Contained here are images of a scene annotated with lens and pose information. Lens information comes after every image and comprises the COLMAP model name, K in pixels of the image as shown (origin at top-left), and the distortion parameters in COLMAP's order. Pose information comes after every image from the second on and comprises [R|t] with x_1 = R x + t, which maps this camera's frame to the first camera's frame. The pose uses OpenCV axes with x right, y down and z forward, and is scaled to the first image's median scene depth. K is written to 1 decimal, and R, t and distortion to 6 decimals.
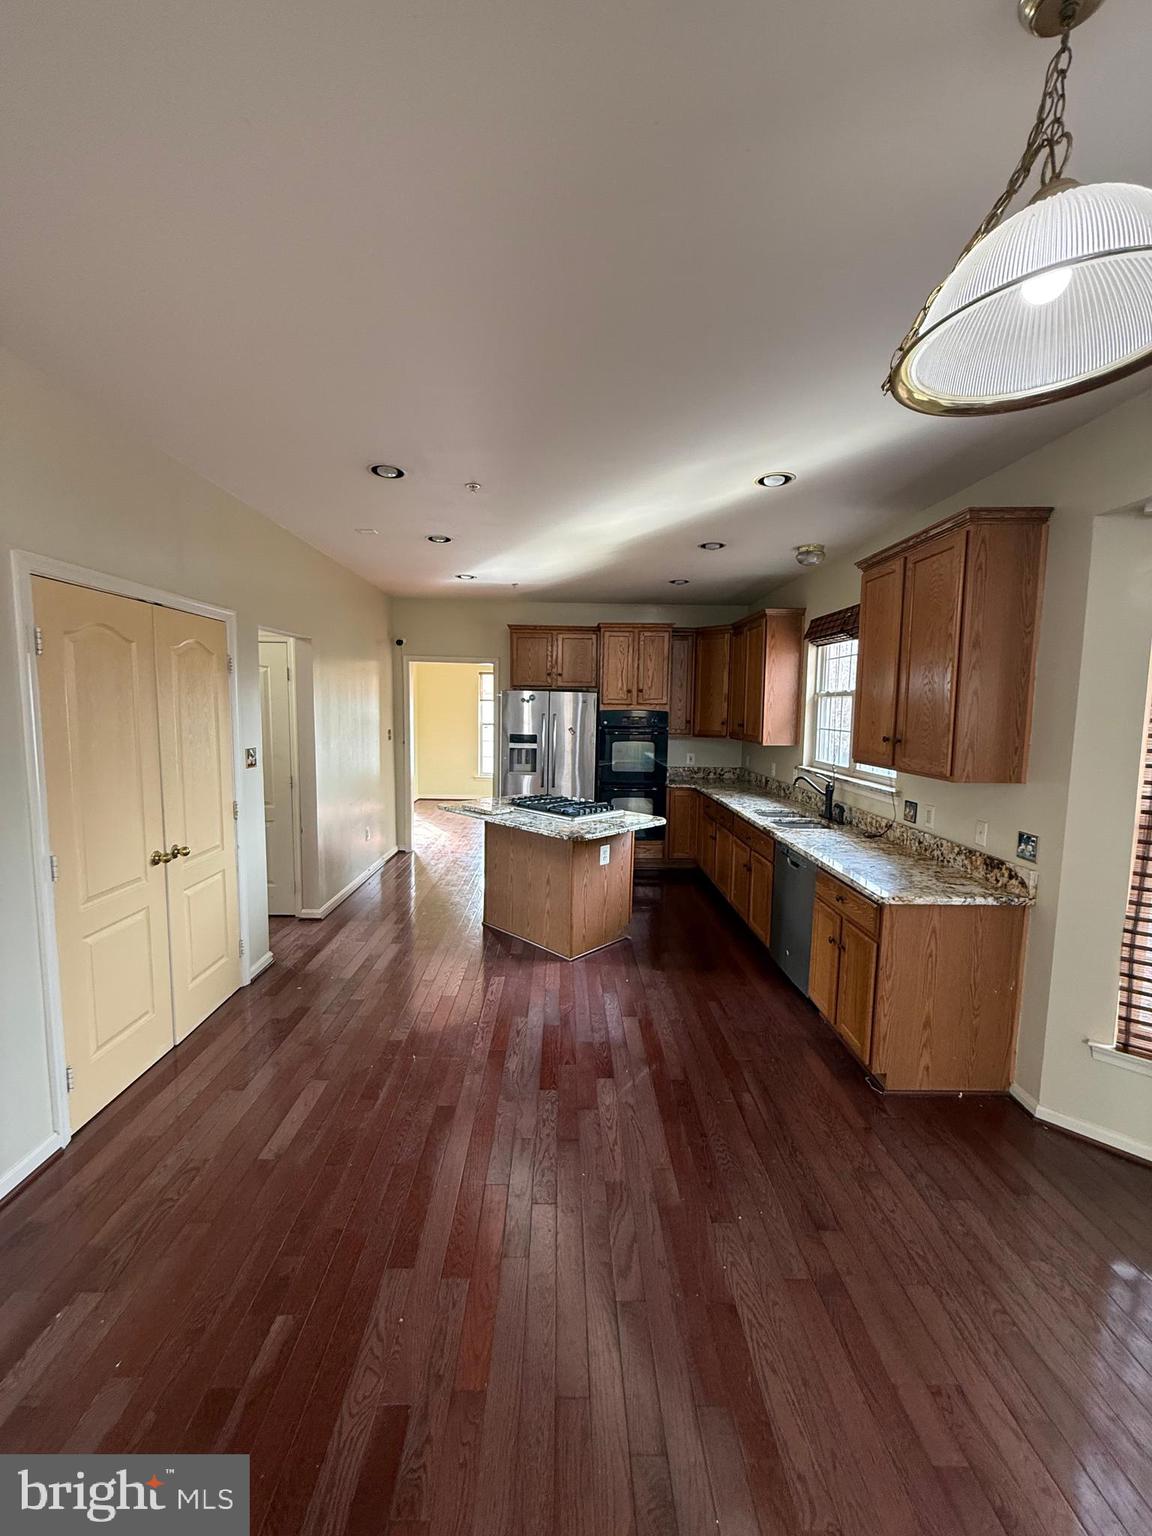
lens RADIAL K [[612.8, 0, 577.9], [0, 612.8, 762.4], [0, 0, 1]] dist [-0.001889, 0.000052]
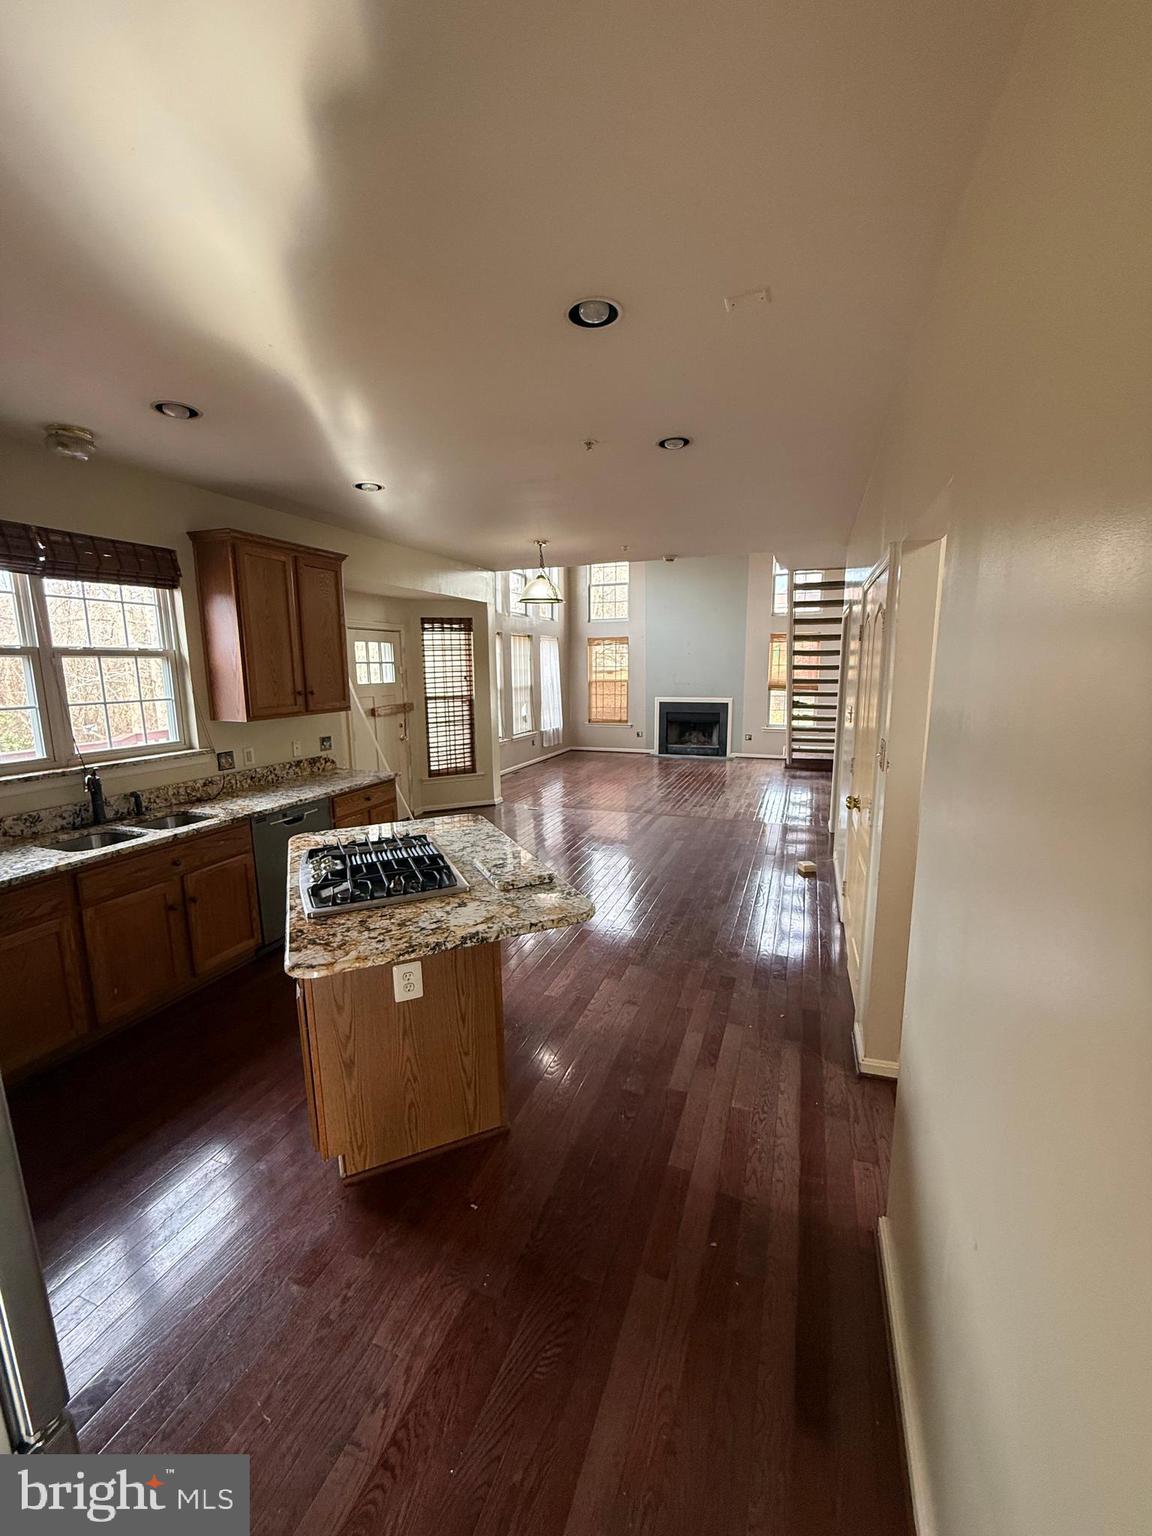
lens RADIAL K [[612.8, 0, 578.2], [0, 612.8, 767.8], [0, 0, 1]] dist [-0.001889, 0.000052]
pose [[-0.929025, -0.062629, 0.364679, -0.391365], [0.034745, 0.966451, 0.254490, -0.140738], [-0.368383, 0.249099, -0.895681, 1.429622]]
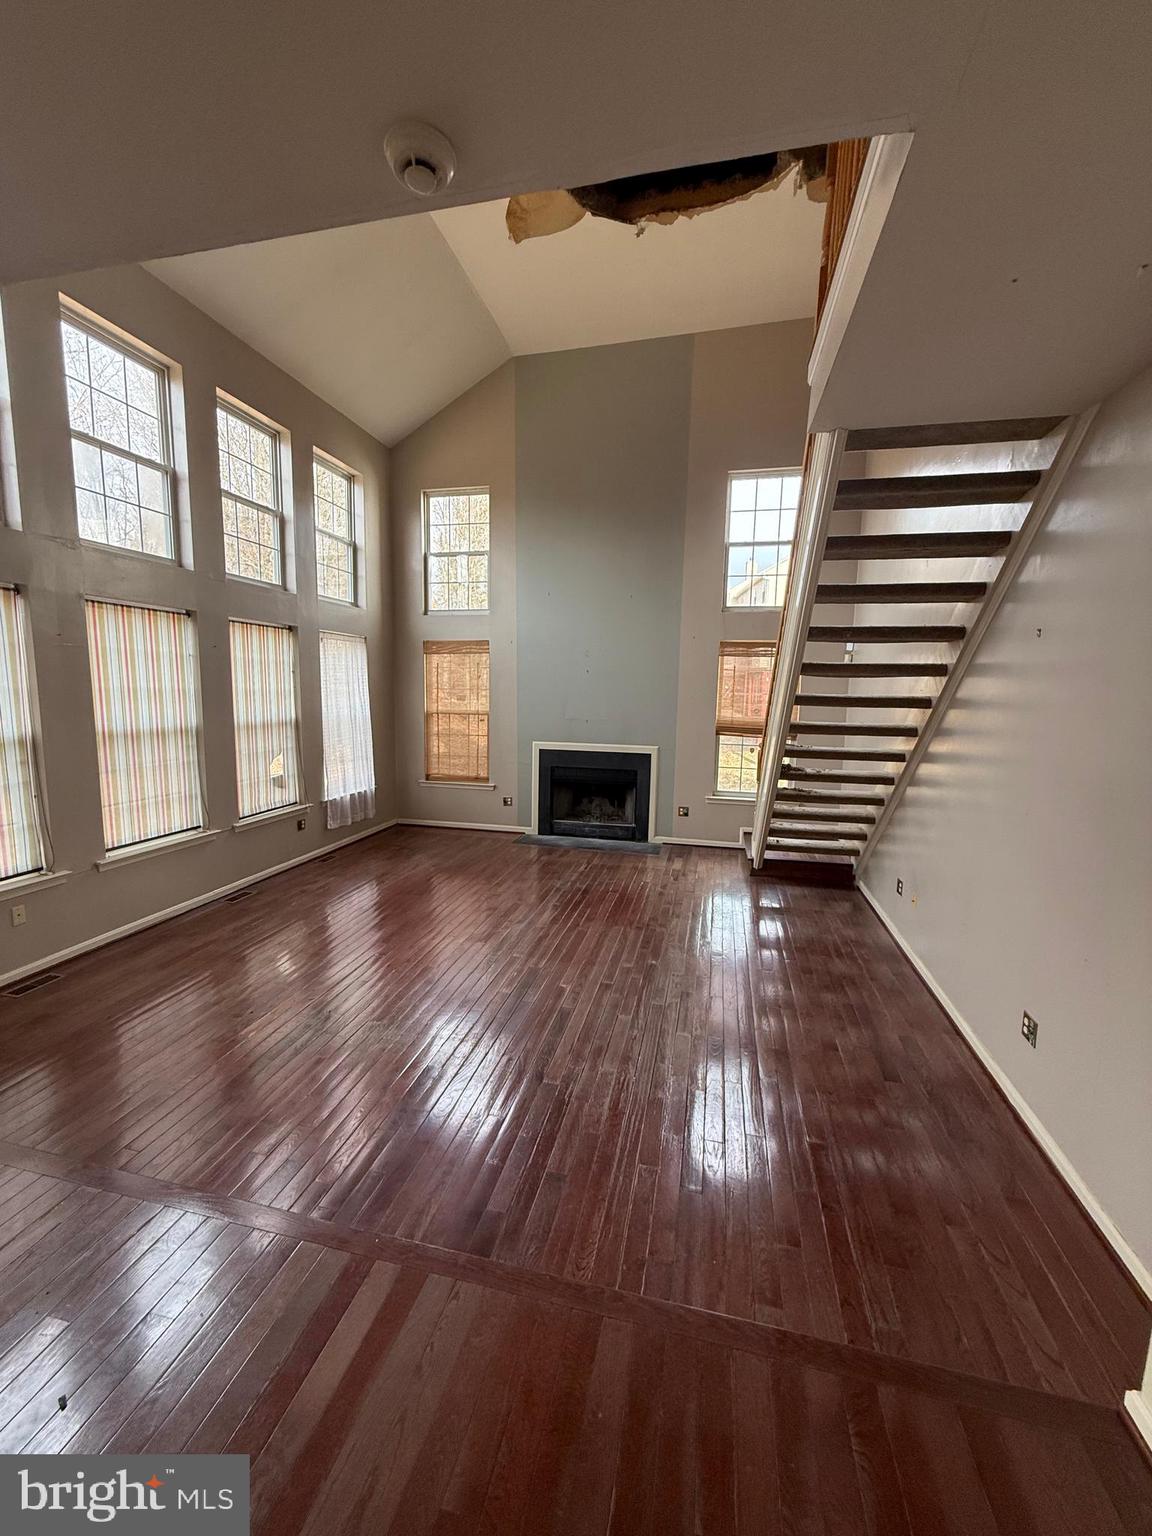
lens RADIAL K [[612.8, 0, 573.8], [0, 612.8, 775.2], [0, 0, 1]] dist [-0.001889, 0.000052]
pose [[-0.967359, -0.061958, 0.245718, -0.230031], [-0.004252, 0.973482, 0.228723, -0.038365], [-0.253373, 0.220213, -0.941971, 0.430885]]
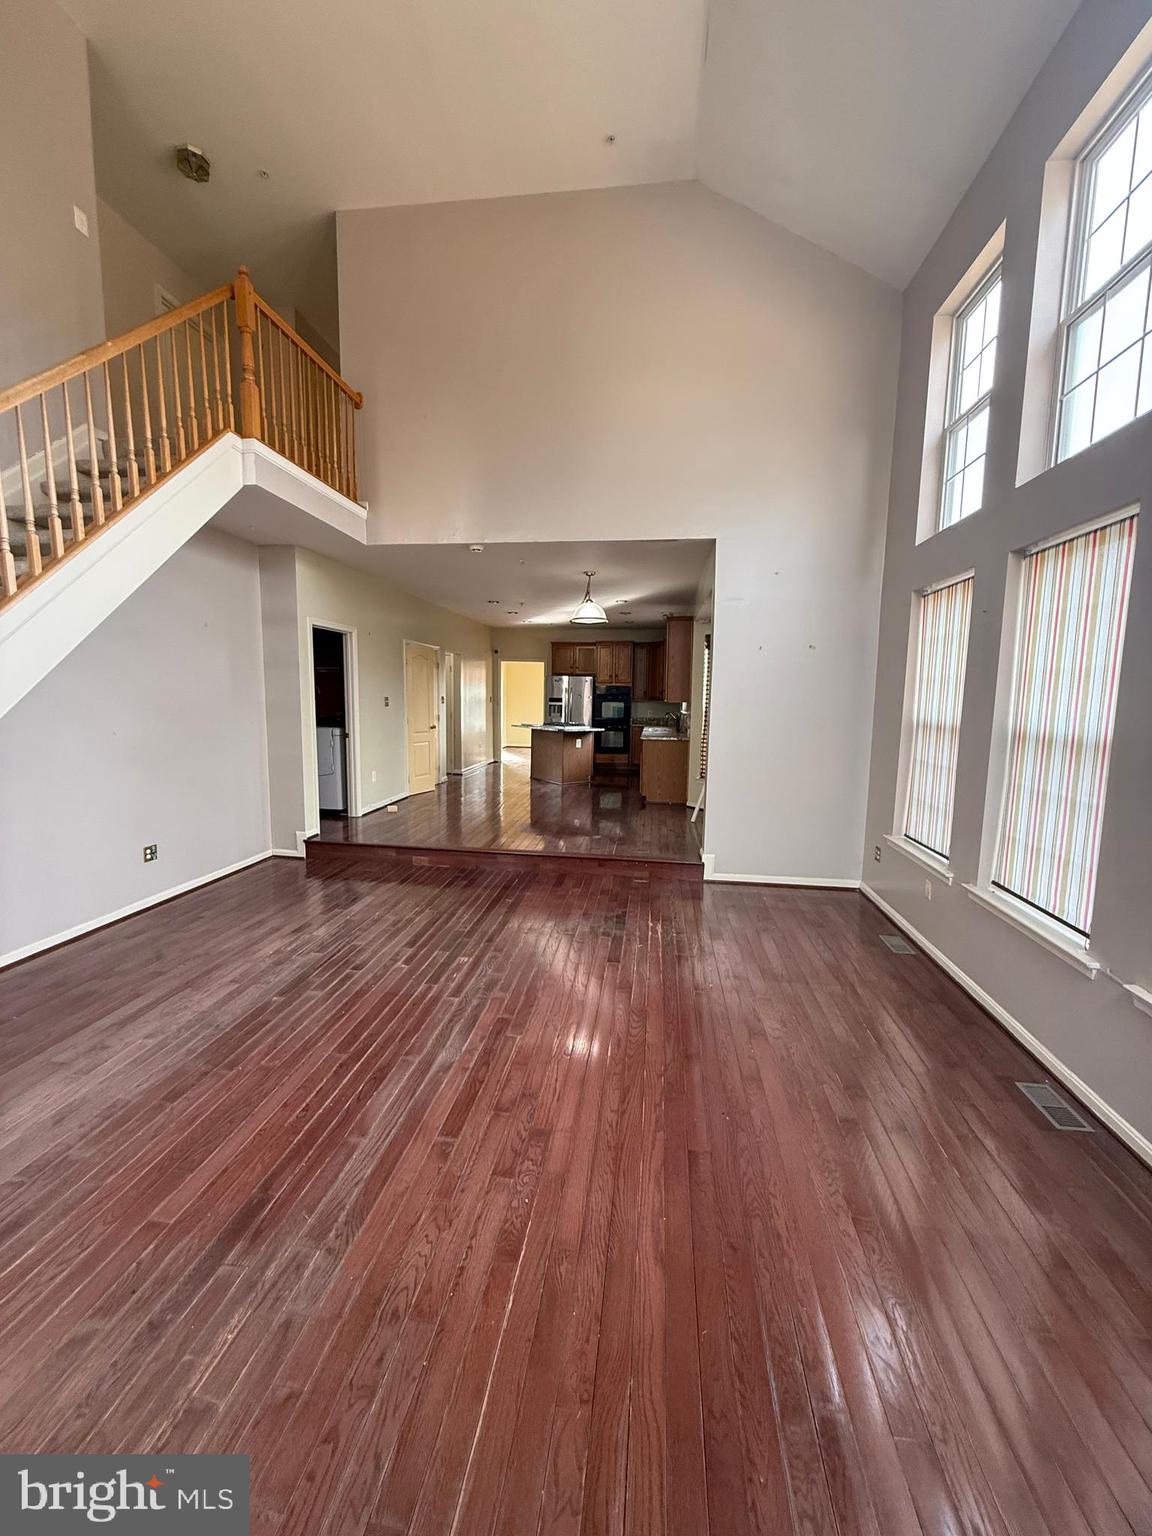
lens RADIAL K [[612.8, 0, 575.9], [0, 612.8, 773.2], [0, 0, 1]] dist [-0.001889, 0.000052]
pose [[0.988310, 0.021807, -0.150889, 0.277925], [-0.017613, 0.999422, 0.029074, 0.139004], [0.151436, -0.026077, 0.988123, -0.954222]]
